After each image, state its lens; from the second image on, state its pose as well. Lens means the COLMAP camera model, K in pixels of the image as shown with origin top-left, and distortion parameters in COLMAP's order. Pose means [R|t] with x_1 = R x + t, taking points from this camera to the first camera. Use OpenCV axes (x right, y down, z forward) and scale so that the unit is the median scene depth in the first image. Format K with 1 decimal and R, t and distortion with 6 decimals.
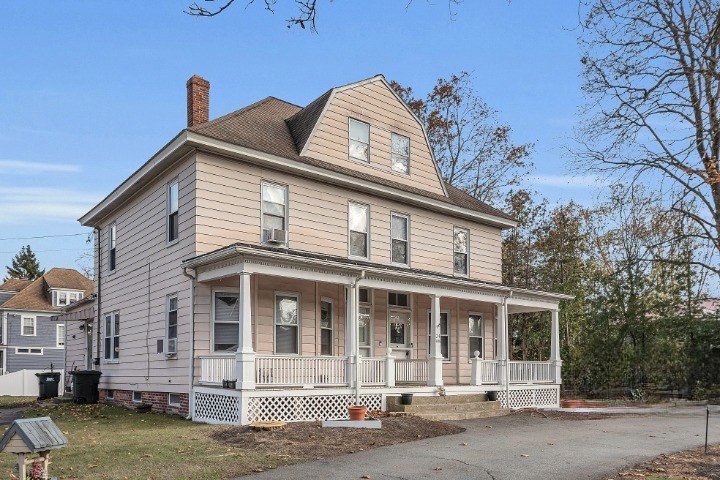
lens RADIAL K [[582.3, 0, 357.1], [0, 582.3, 311.1], [0, 0, 1]] dist [-0.005010, 0.001999]
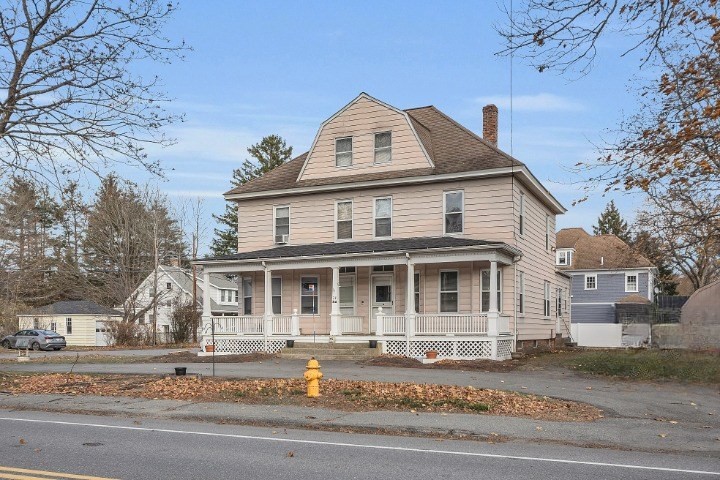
lens RADIAL K [[675.1, 0, 360.0], [0, 675.1, 240.0], [0, 0, 1]] dist [0.005727, 0.002174]
pose [[0.443953, -0.116659, -0.888424, 1.413961], [0.096637, 0.991939, -0.081961, 0.039425], [0.890824, -0.049468, 0.451648, 0.328005]]
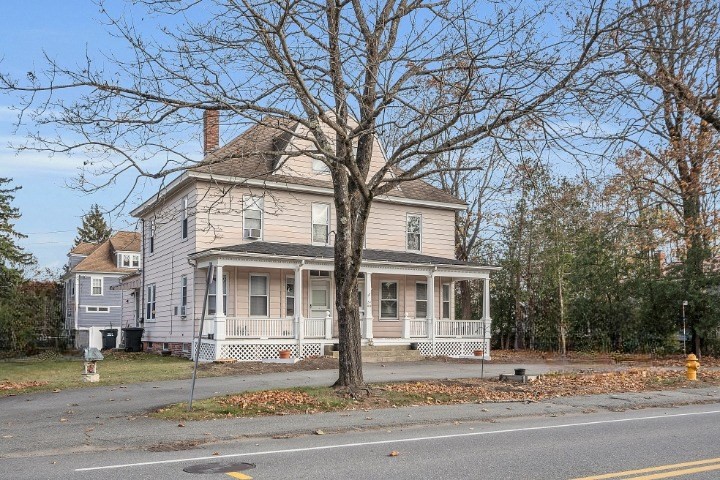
lens RADIAL K [[675.1, 0, 360.0], [0, 675.1, 240.0], [0, 0, 1]] dist [0.005727, 0.002174]
pose [[0.989123, -0.019038, -0.145853, 0.323158], [0.015115, 0.999495, -0.027958, -0.055648], [0.146312, 0.025449, 0.988911, -0.541163]]
